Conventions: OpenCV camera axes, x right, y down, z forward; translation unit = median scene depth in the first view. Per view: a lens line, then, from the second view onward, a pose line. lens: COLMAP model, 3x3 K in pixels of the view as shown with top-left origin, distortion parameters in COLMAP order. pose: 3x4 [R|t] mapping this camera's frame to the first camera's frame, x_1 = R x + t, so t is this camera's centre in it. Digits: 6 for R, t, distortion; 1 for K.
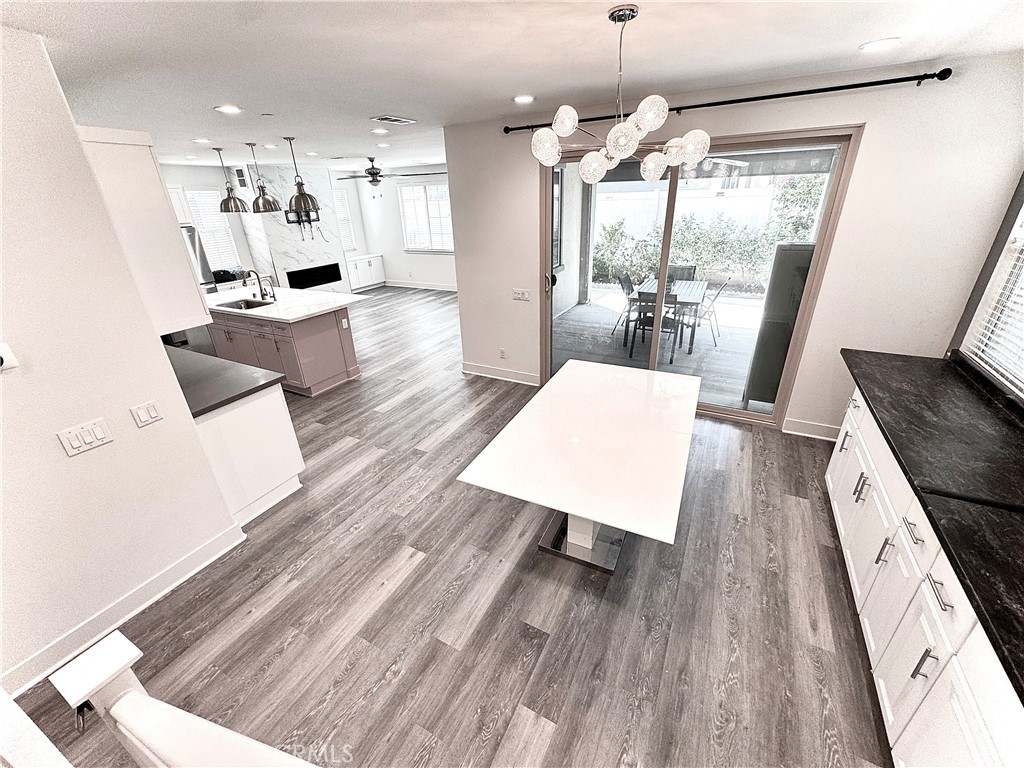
lens RADIAL K [[410.2, 0, 510.2], [0, 410.2, 381.7], [0, 0, 1]] dist [-0.002685, 0.000349]
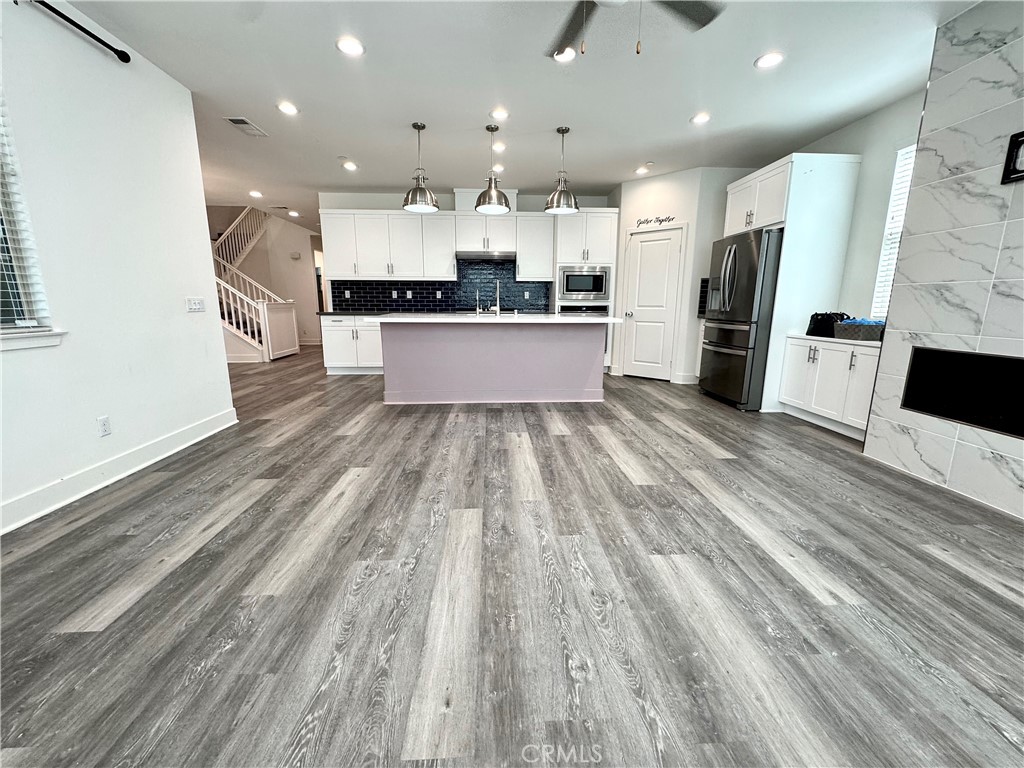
lens RADIAL K [[410.2, 0, 510.8], [0, 410.2, 382.0], [0, 0, 1]] dist [-0.002685, 0.000349]
pose [[-0.857648, 0.129659, -0.497622, -0.379228], [-0.188056, 0.821580, 0.538184, -1.182276], [0.478617, 0.555153, -0.680243, 3.579218]]
